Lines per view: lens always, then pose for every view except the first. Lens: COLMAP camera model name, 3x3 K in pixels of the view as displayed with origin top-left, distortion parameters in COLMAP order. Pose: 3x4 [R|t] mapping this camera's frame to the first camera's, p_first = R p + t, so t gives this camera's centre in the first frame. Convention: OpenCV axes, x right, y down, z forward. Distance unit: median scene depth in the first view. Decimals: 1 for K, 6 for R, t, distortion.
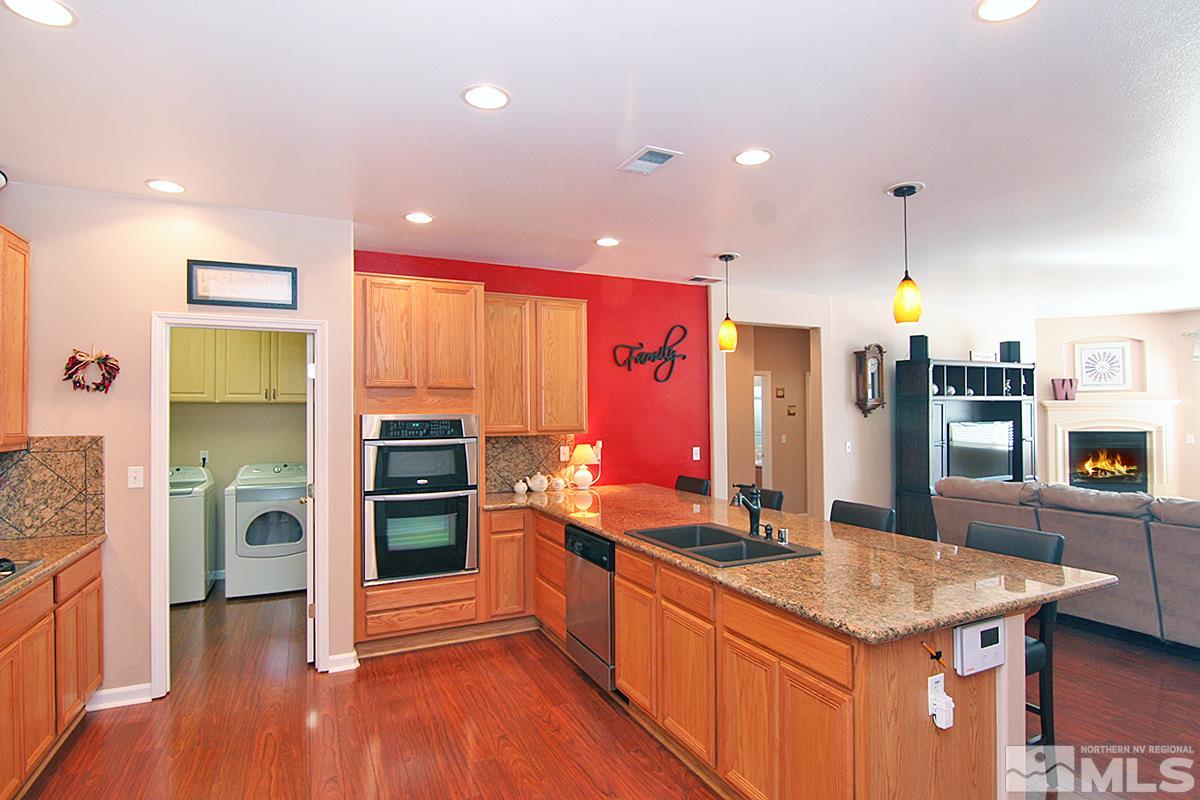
lens RADIAL K [[615.3, 0, 604.6], [0, 615.3, 402.1], [0, 0, 1]] dist [-0.016700, -0.001127]
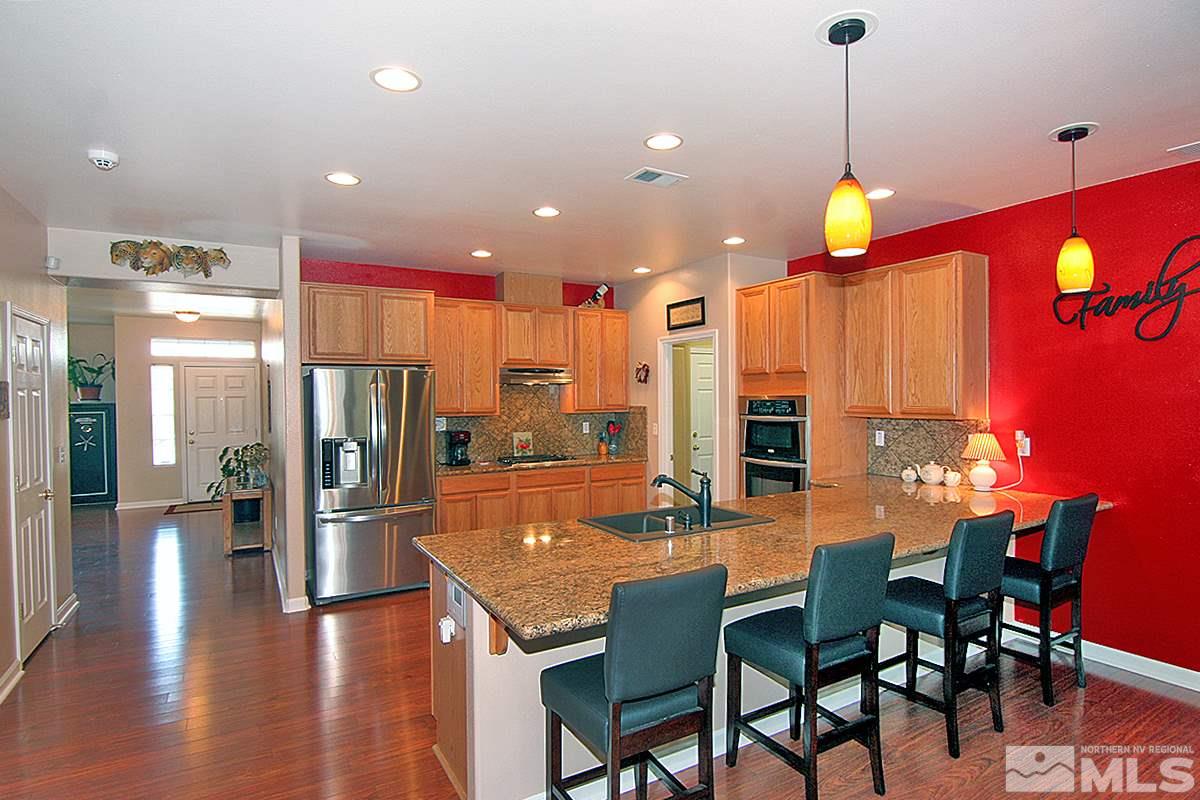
lens RADIAL K [[615.3, 0, 604.6], [0, 615.3, 402.1], [0, 0, 1]] dist [-0.016700, -0.001127]
pose [[0.077522, 0.016508, -0.996854, 0.887277], [0.027759, 0.999440, 0.018710, 0.001774], [0.996604, -0.029122, 0.077020, 0.586056]]
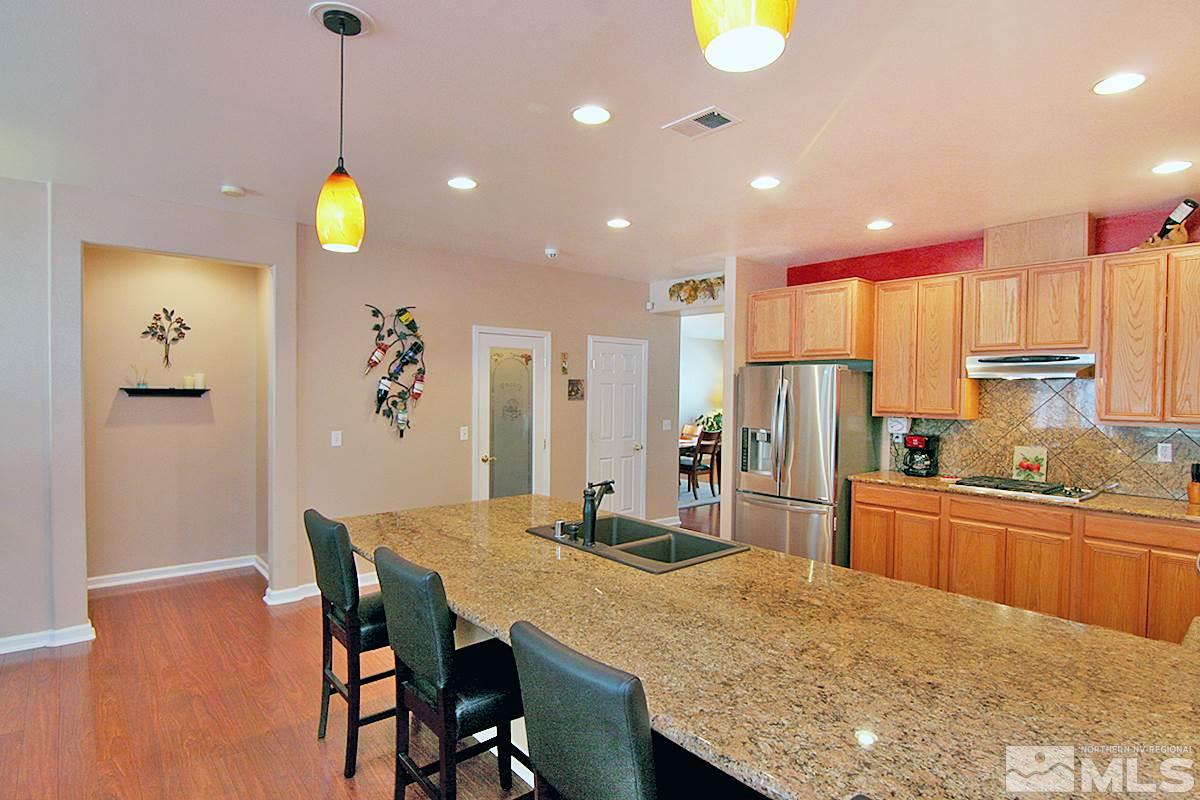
lens RADIAL K [[623.3, 0, 611.2], [0, 623.3, 402.1], [0, 0, 1]] dist [-0.024380, -0.001190]
pose [[-0.964936, -0.001023, -0.262482, 0.327691], [-0.001650, 0.999996, 0.002167, 0.019812], [0.262478, 0.002524, -0.964935, 1.365629]]
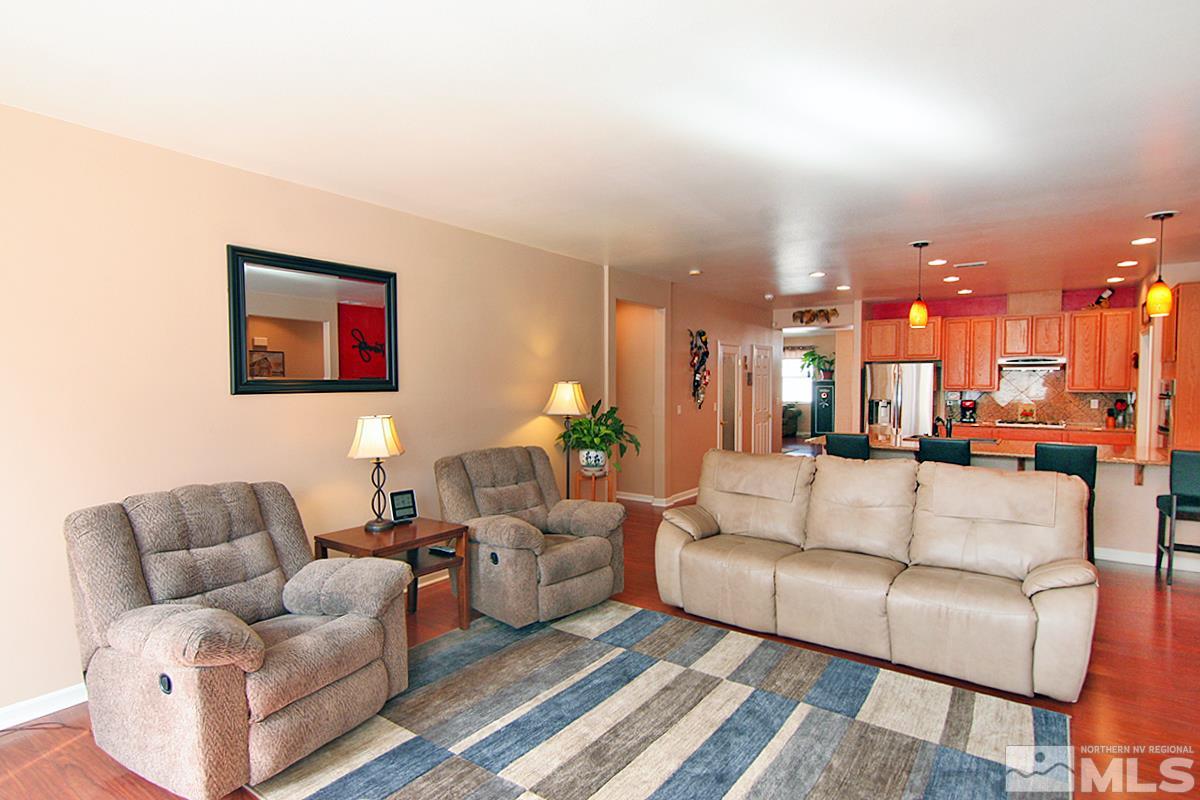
lens RADIAL K [[619.3, 0, 597.3], [0, 619.3, 405.1], [0, 0, 1]] dist [0.002348, 0.000464]
pose [[-0.882337, 0.026427, -0.469876, 1.709560], [0.016280, 0.999539, 0.025646, 0.022886], [0.470337, 0.014979, -0.882360, 1.728393]]
